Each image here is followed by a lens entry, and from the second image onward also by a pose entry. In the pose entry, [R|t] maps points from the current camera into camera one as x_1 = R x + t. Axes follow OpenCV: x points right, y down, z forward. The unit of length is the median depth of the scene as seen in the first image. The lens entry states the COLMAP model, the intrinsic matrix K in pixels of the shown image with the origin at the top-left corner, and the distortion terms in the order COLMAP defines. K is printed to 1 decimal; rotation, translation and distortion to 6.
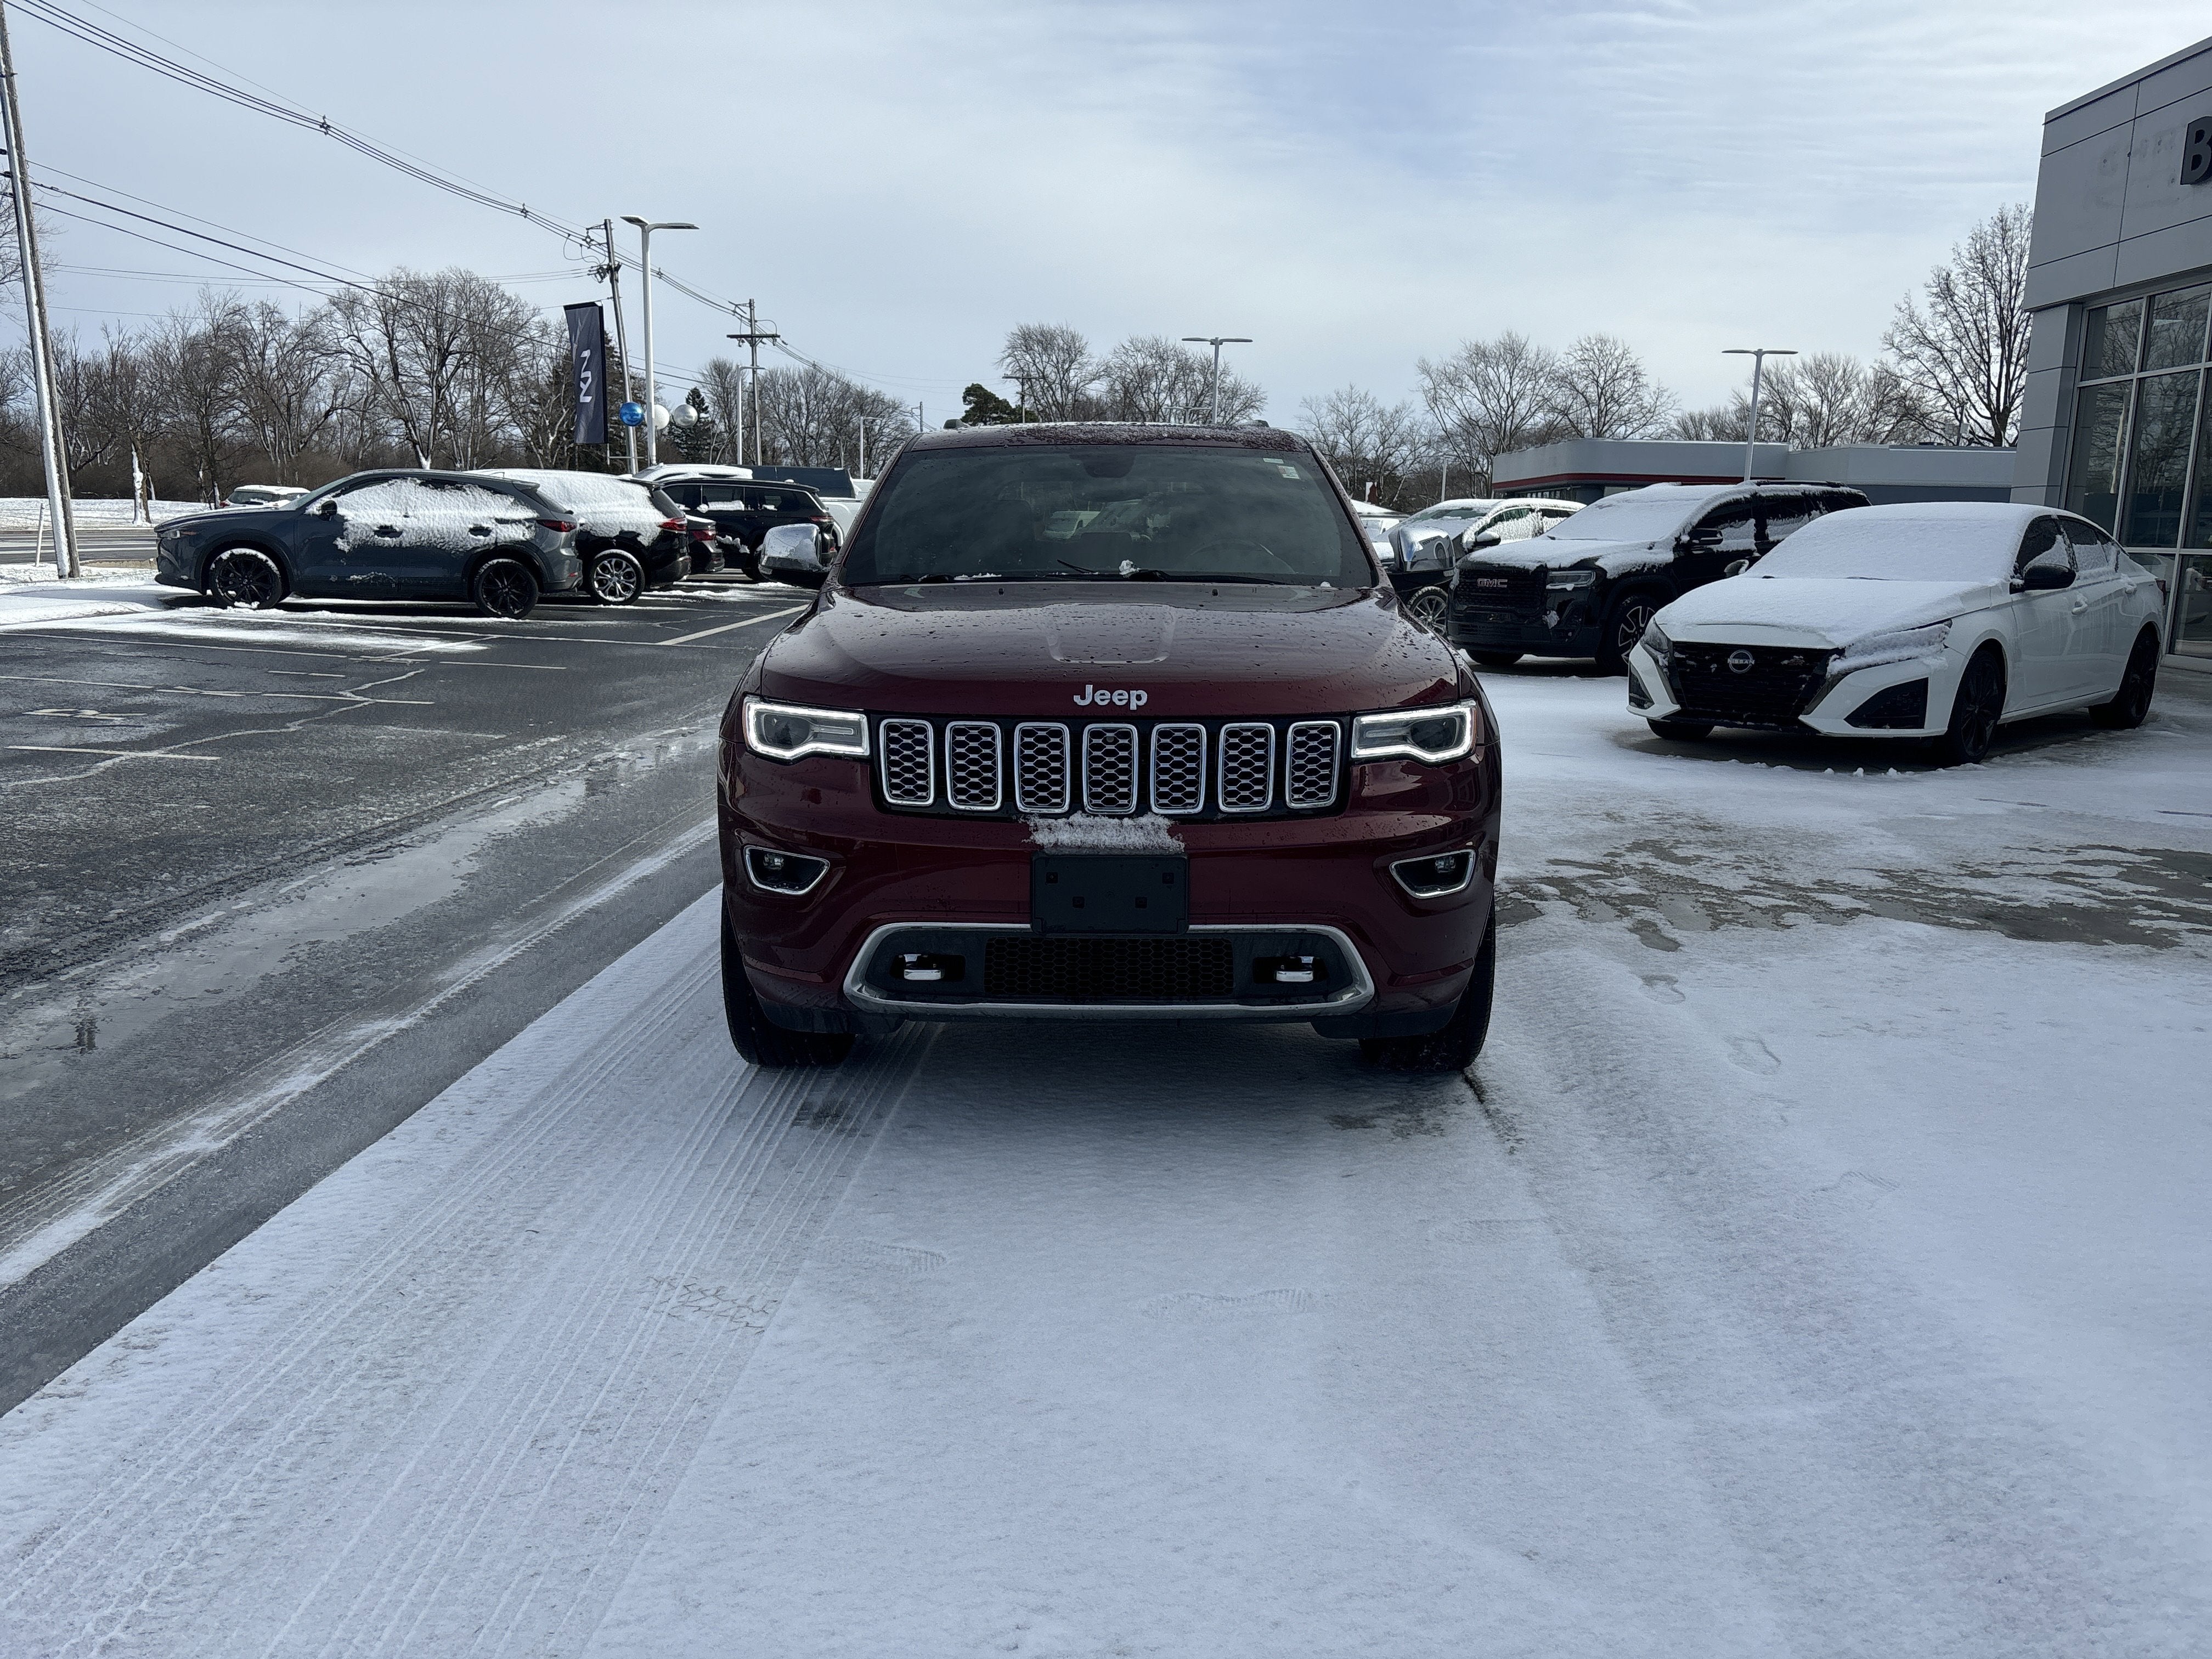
lens RADIAL K [[1665.8, 0, 1089.3], [0, 1665.8, 828.7], [0, 0, 1]] dist [0.050166, -0.054604]
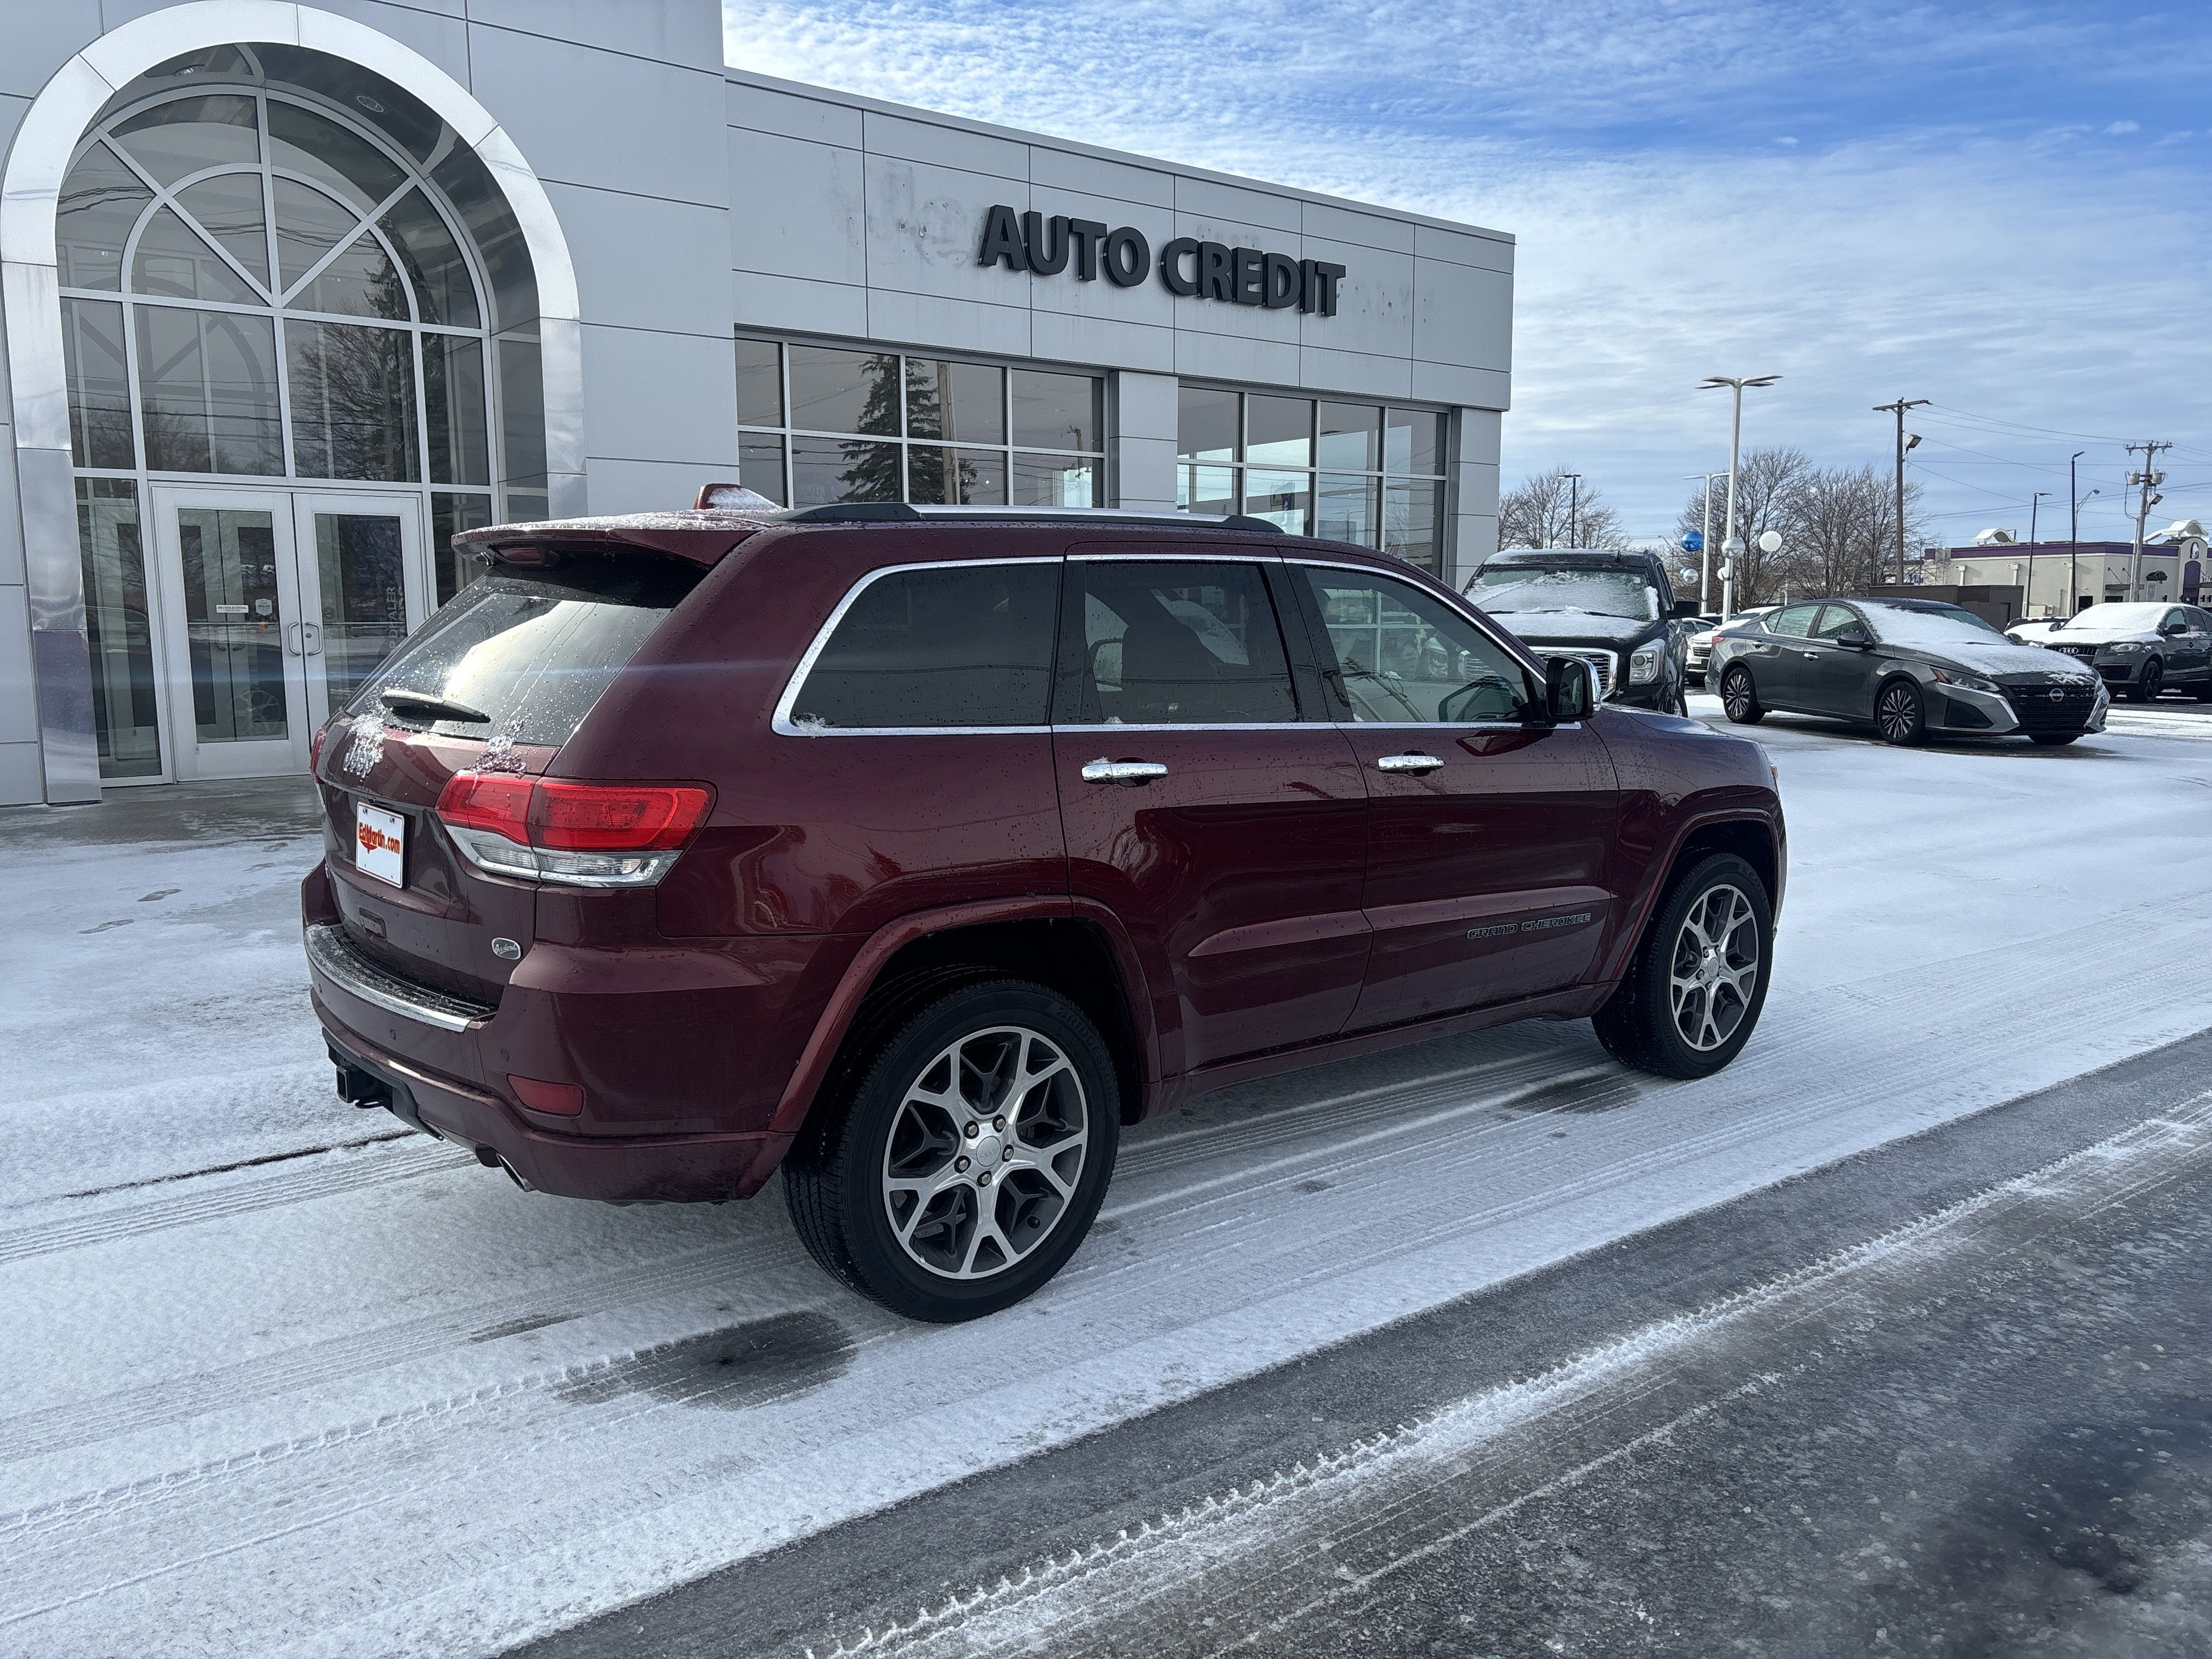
lens RADIAL K [[1663.0, 0, 1087.5], [0, 1663.0, 853.6], [0, 0, 1]] dist [0.060019, -0.061490]
pose [[-0.645091, -0.129296, 0.753087, -0.388663], [0.124910, 0.954477, 0.270870, -0.197376], [-0.753827, 0.268804, -0.599574, 0.975531]]
